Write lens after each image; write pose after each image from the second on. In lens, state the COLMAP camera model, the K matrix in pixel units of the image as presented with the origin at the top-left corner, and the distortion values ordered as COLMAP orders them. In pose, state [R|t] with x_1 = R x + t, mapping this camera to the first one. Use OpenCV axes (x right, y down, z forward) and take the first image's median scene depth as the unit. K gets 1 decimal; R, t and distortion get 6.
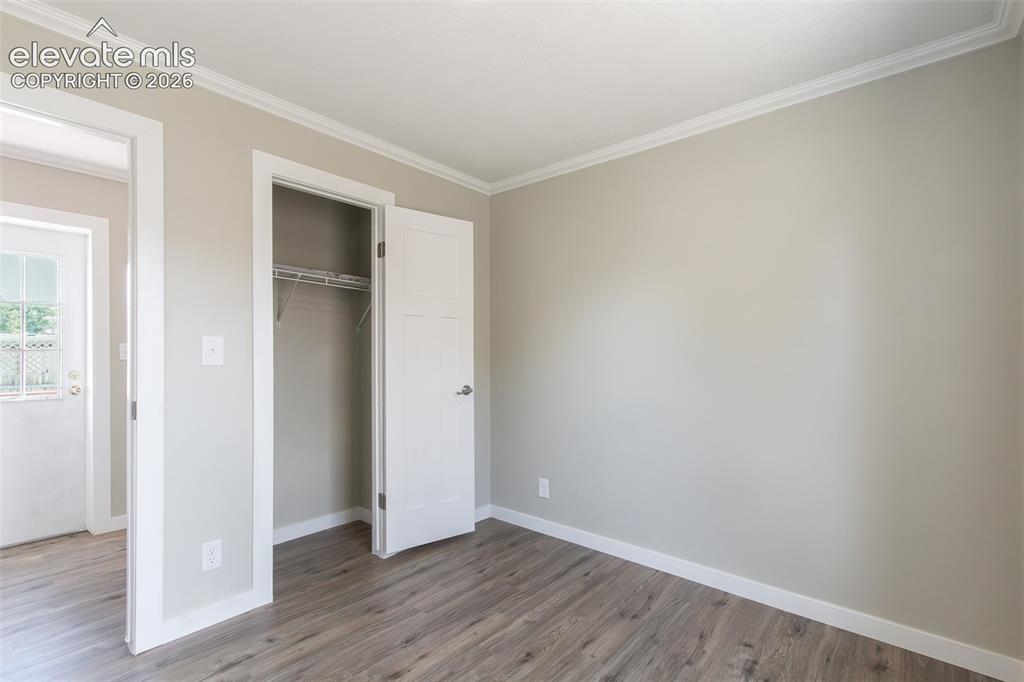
lens RADIAL K [[474.8, 0, 506.4], [0, 474.8, 348.1], [0, 0, 1]] dist [0.000252, -0.000225]
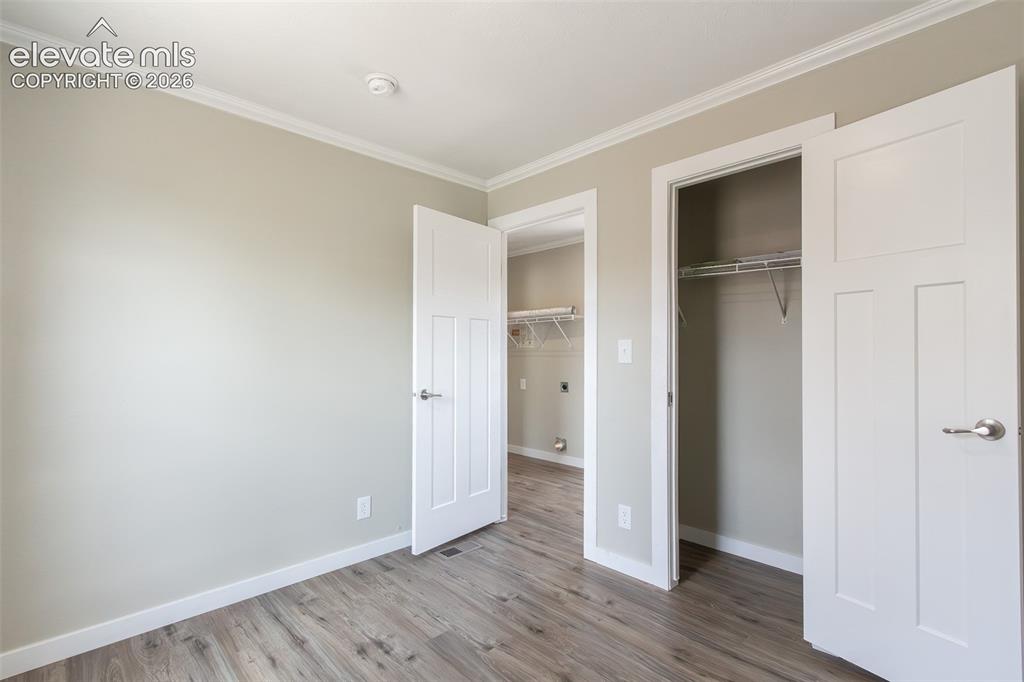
lens RADIAL K [[474.8, 0, 506.5], [0, 474.8, 346.4], [0, 0, 1]] dist [0.000252, -0.000225]
pose [[-0.114279, -0.013312, -0.993360, 0.641989], [0.015674, 0.999762, -0.015201, 0.006167], [0.993325, -0.017307, -0.114043, 0.834212]]
